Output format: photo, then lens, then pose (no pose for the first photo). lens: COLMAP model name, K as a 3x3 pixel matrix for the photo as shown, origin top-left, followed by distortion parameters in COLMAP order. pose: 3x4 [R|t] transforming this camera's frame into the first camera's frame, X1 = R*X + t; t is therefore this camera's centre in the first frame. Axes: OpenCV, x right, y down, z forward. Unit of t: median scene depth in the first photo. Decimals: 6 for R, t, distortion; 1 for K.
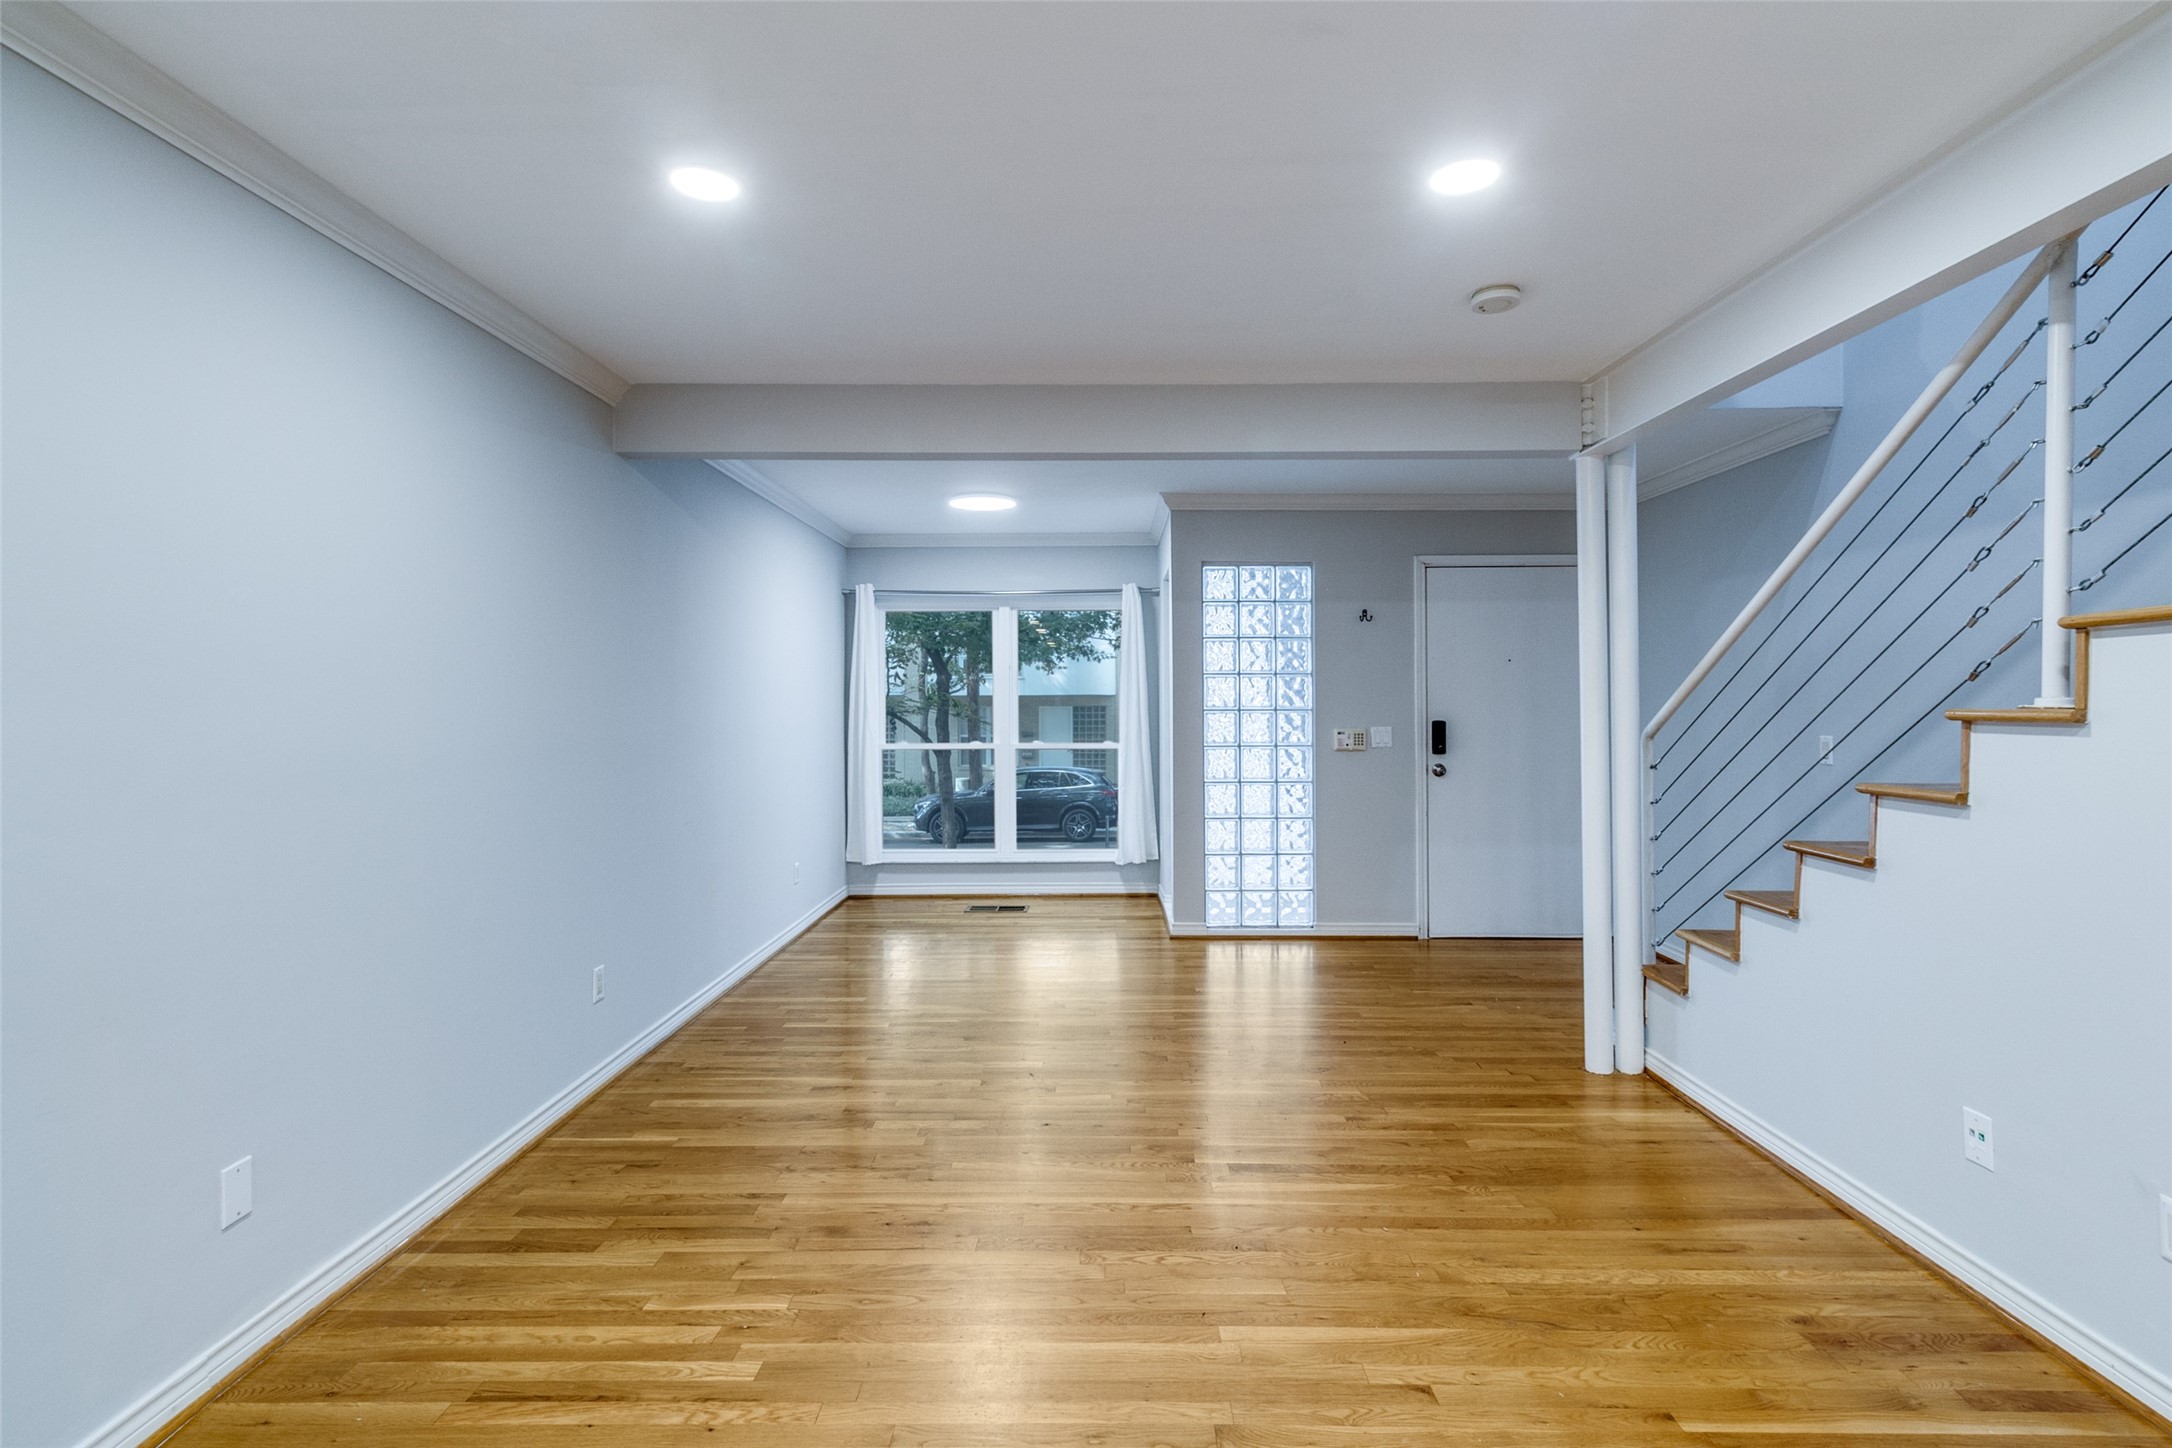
lens RADIAL K [[1052.5, 0, 1079.2], [0, 1052.5, 695.8], [0, 0, 1]] dist [0.001893, 0.000126]
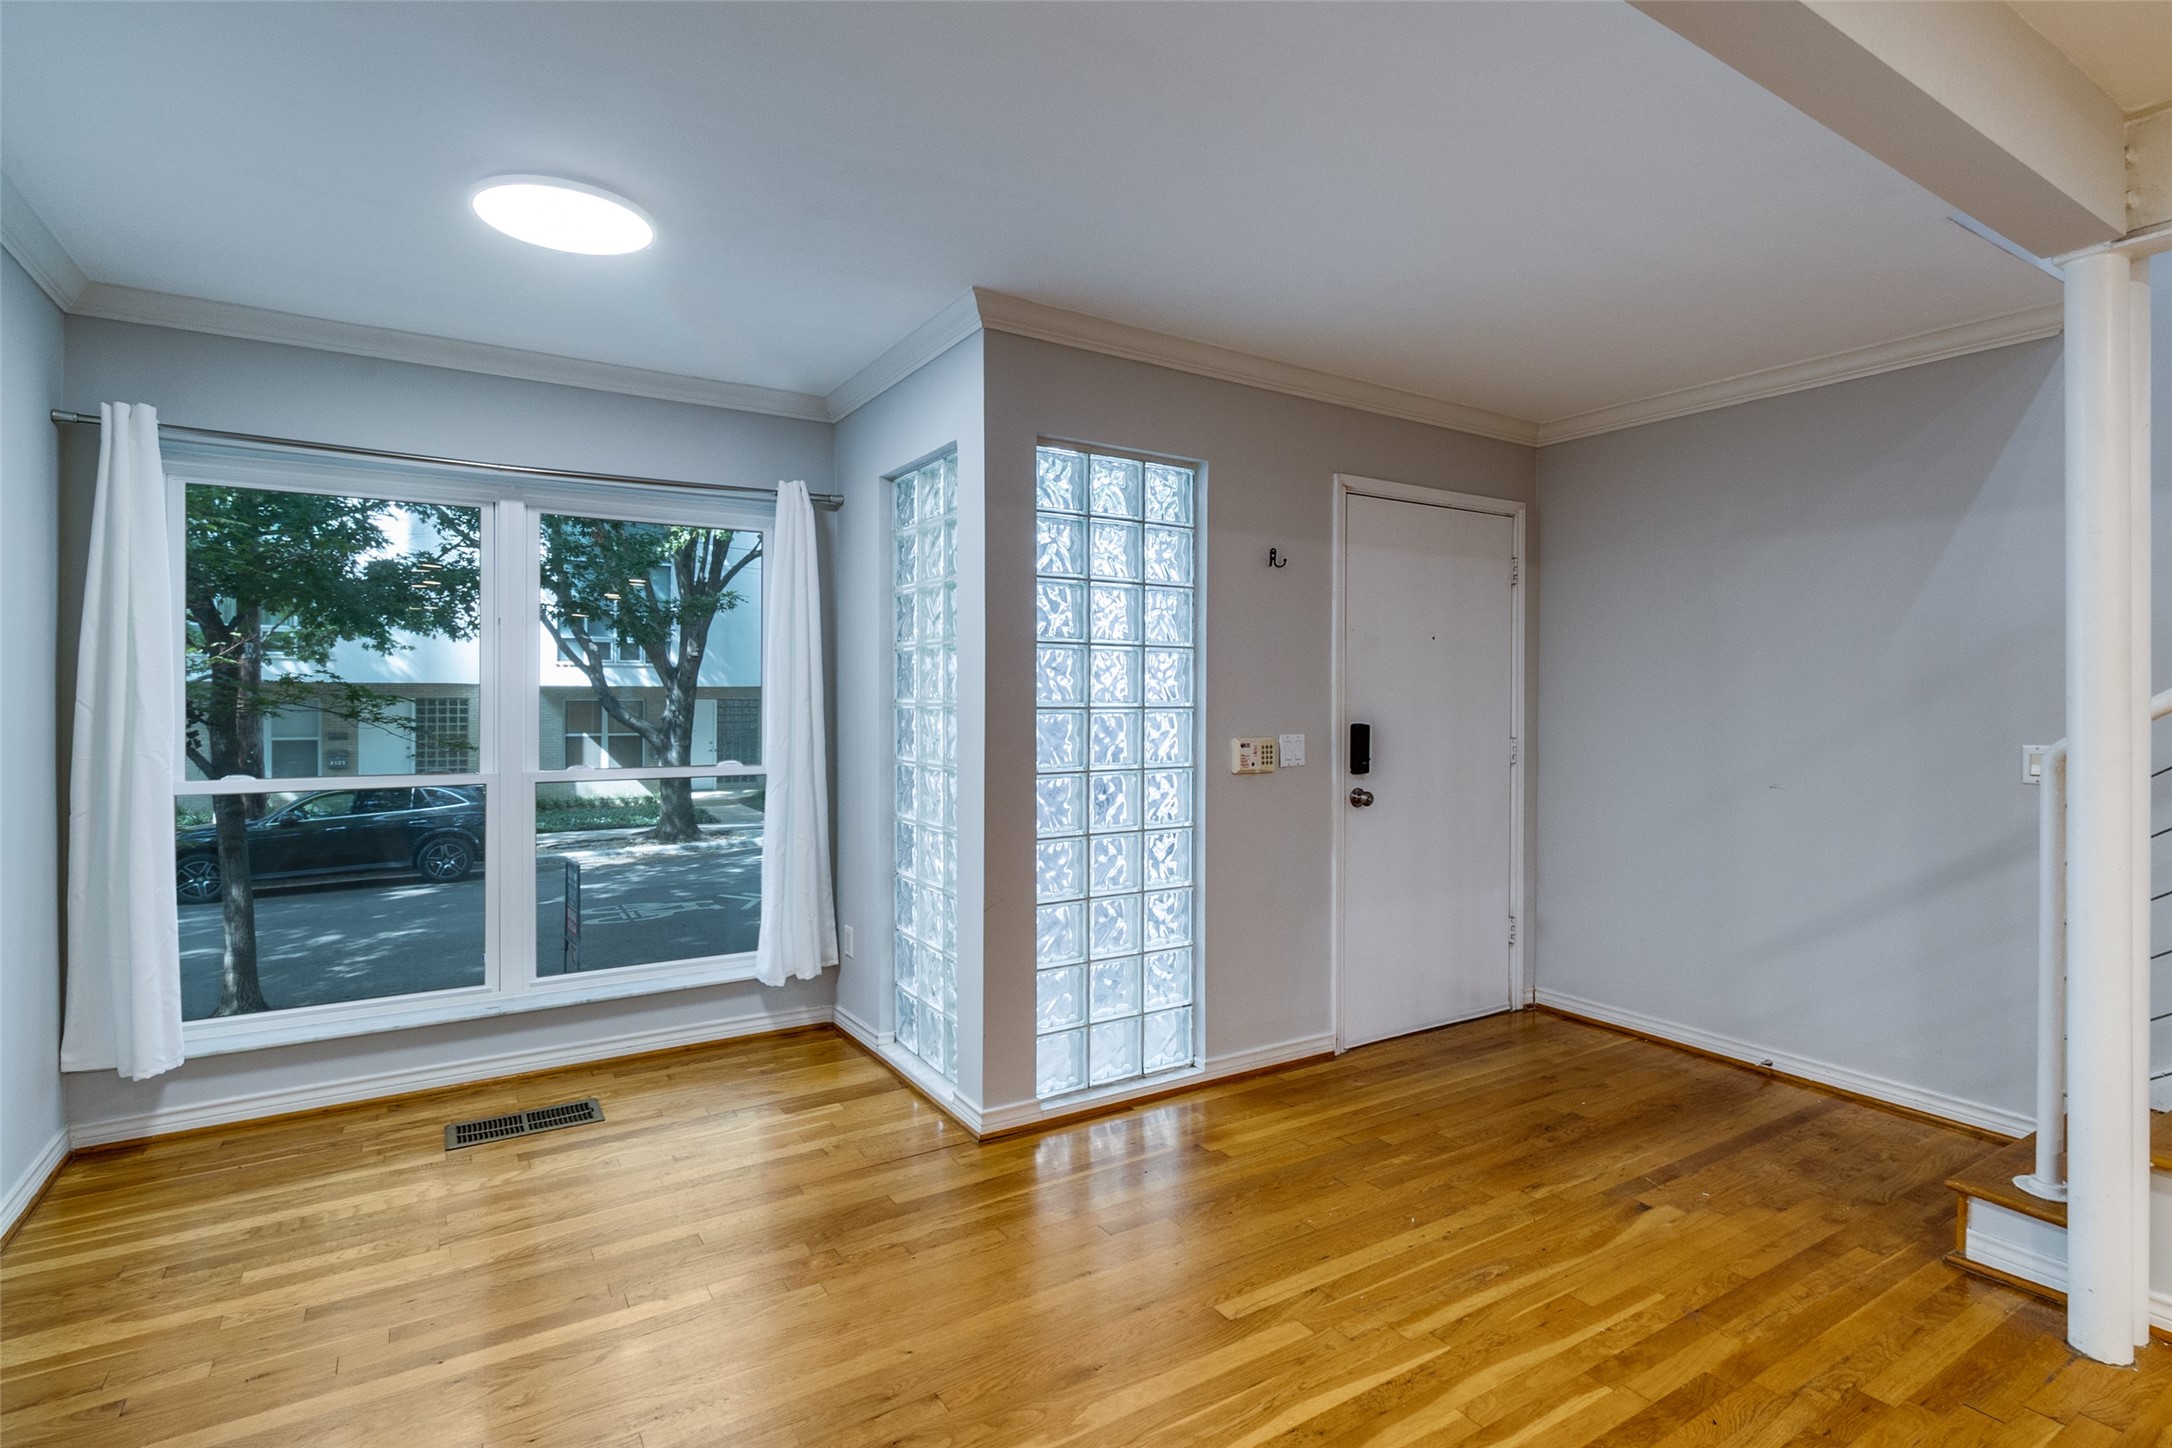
lens RADIAL K [[1042.0, 0, 1167.6], [0, 1042.0, 694.7], [0, 0, 1]] dist [0.003163, -0.001649]
pose [[0.804438, 0.007719, 0.593986, -0.239656], [-0.010403, 0.999945, 0.001094, 0.009026], [-0.593945, -0.007059, 0.804474, 0.862809]]
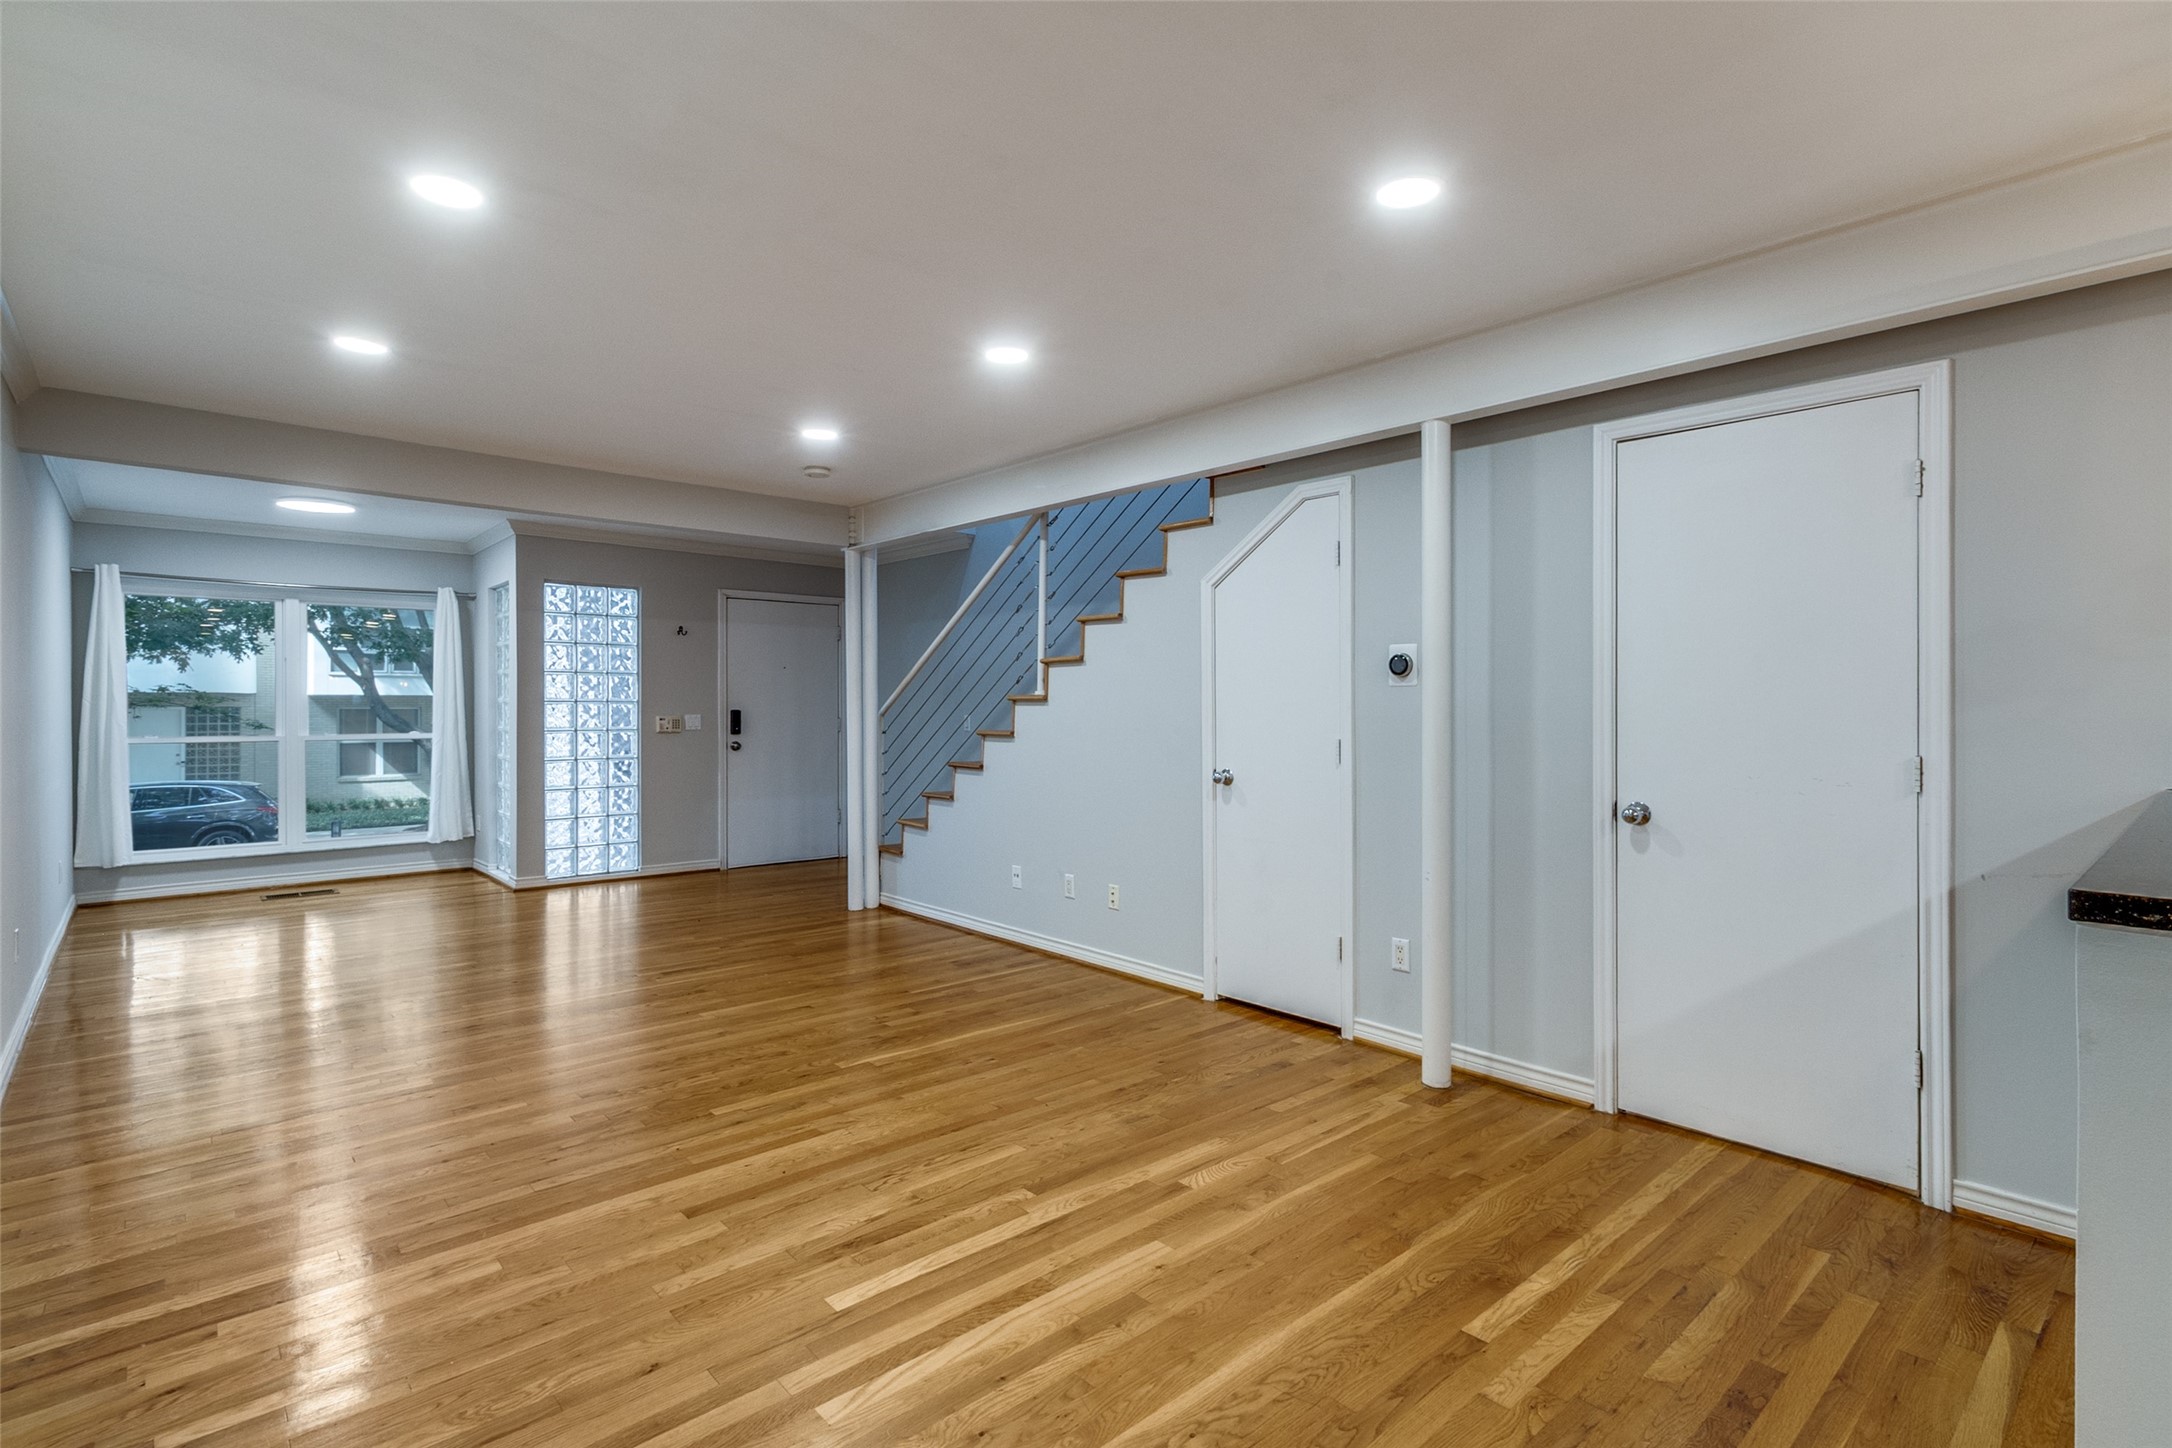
lens RADIAL K [[1052.5, 0, 1096.6], [0, 1052.5, 705.5], [0, 0, 1]] dist [0.001893, 0.000126]
pose [[0.743589, 0.004493, 0.668622, -0.359123], [-0.008383, 0.999961, 0.002603, 0.016188], [-0.668585, -0.007541, 0.743598, -0.530034]]
